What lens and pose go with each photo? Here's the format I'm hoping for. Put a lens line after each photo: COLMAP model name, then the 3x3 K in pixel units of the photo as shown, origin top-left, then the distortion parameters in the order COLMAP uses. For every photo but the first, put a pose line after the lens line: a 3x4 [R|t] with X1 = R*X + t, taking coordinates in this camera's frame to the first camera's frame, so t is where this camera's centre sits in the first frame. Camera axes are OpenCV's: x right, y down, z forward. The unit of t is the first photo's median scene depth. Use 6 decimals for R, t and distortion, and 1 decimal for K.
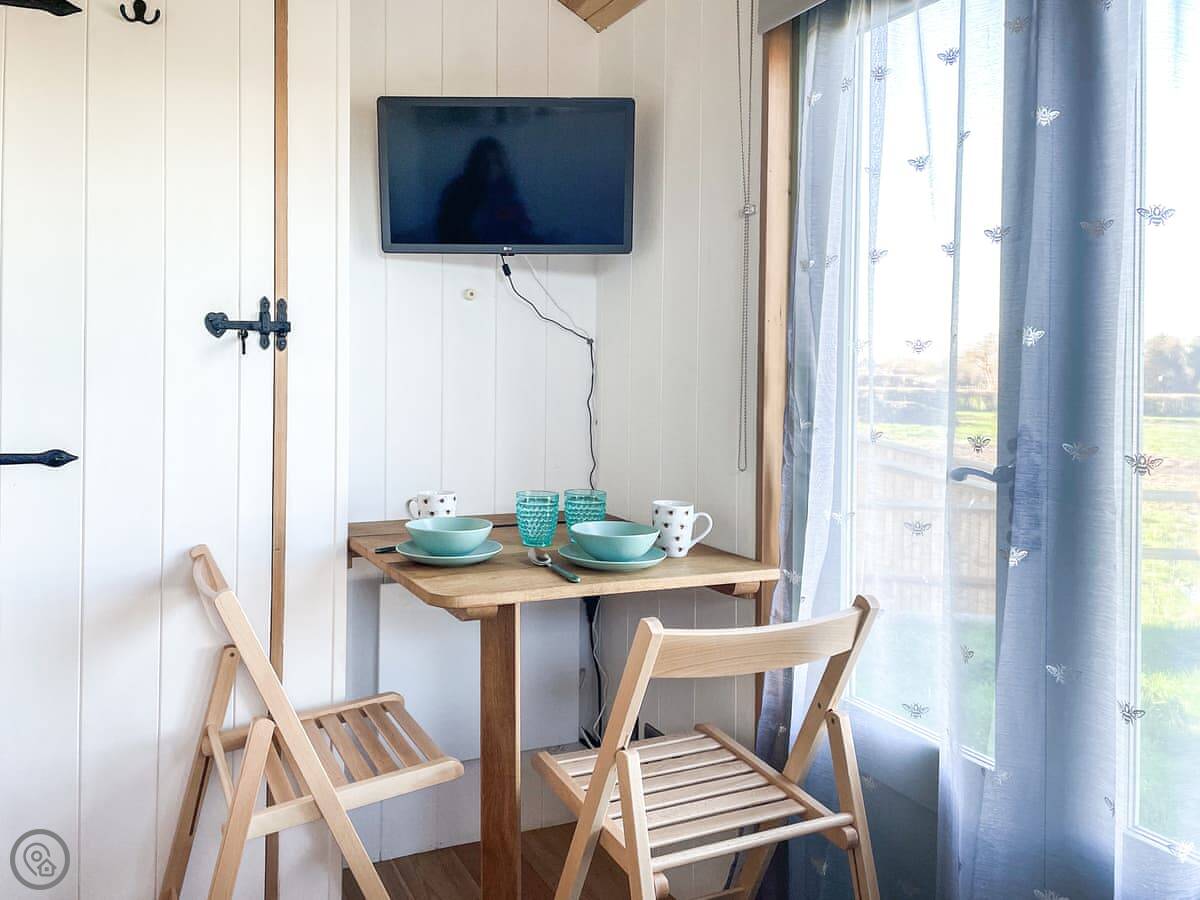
lens RADIAL K [[928.1, 0, 515.6], [0, 928.1, 378.6], [0, 0, 1]] dist [0.073850, -0.082093]
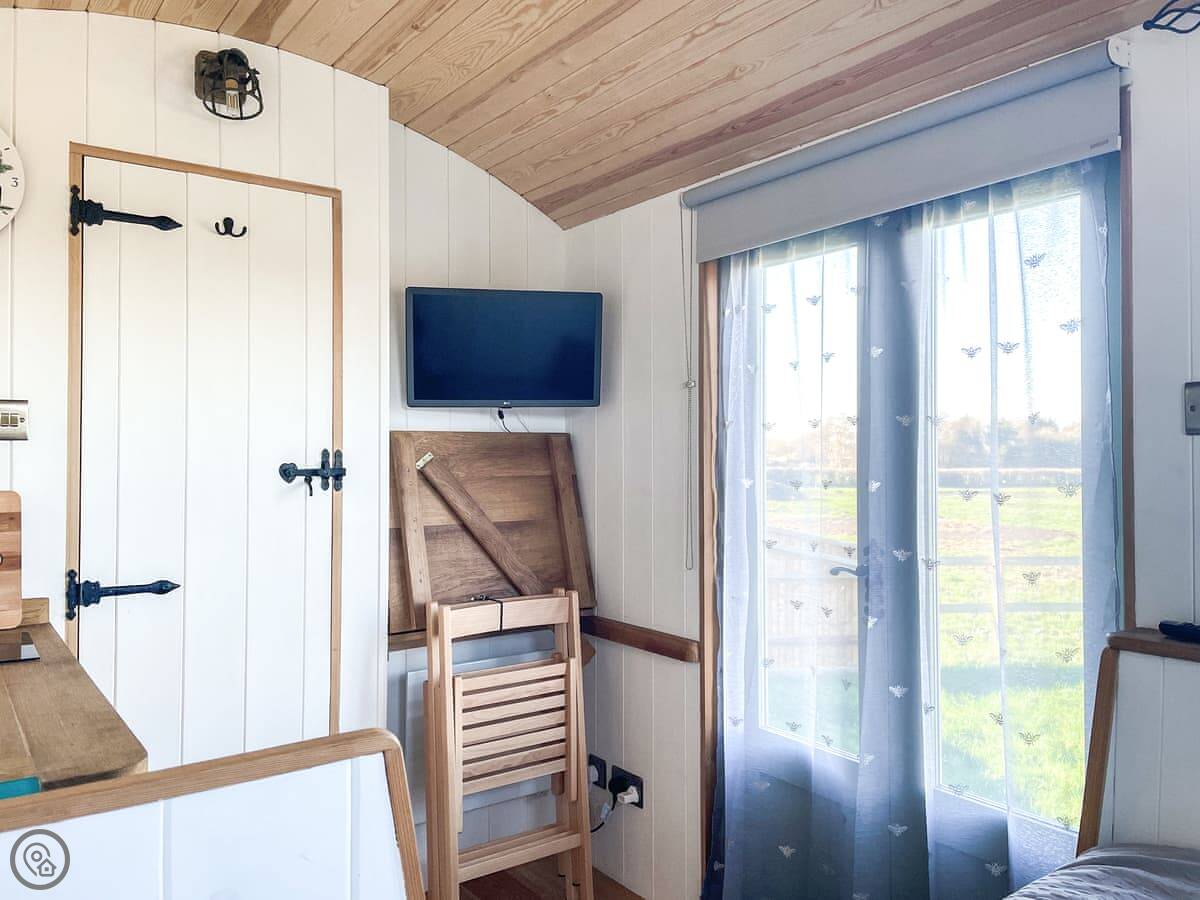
lens RADIAL K [[928.1, 0, 622.9], [0, 928.1, 436.6], [0, 0, 1]] dist [0.073850, -0.082093]
pose [[0.969255, -0.009843, 0.245861, -0.200028], [0.015763, 0.999631, -0.022124, -0.073819], [-0.245553, 0.025319, 0.969052, -0.337118]]
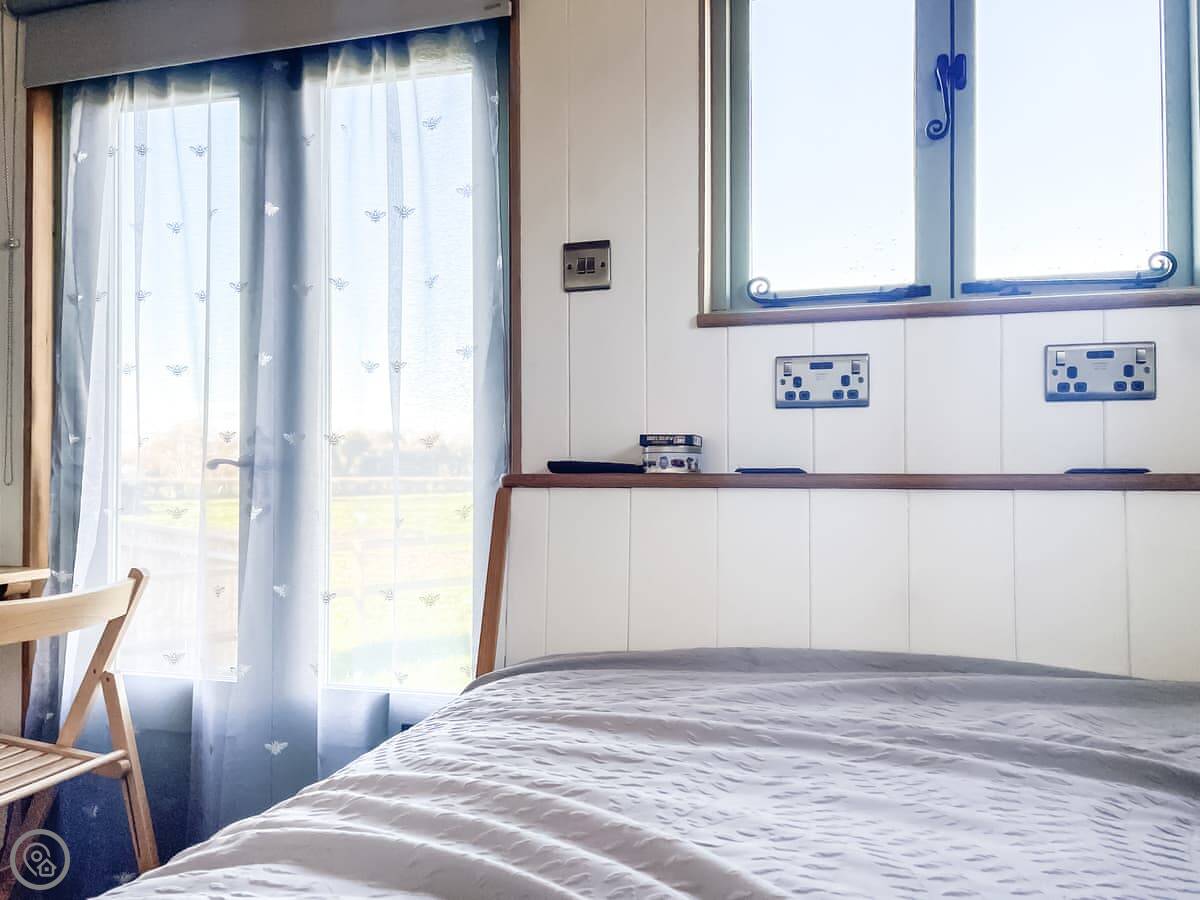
lens RADIAL K [[928.1, 0, 605.3], [0, 928.1, 456.4], [0, 0, 1]] dist [0.073850, -0.082093]
pose [[0.625604, -0.004702, 0.780127, -0.184151], [0.017610, 0.999812, -0.008095, 0.092336], [-0.779942, 0.018802, 0.625569, -0.229844]]
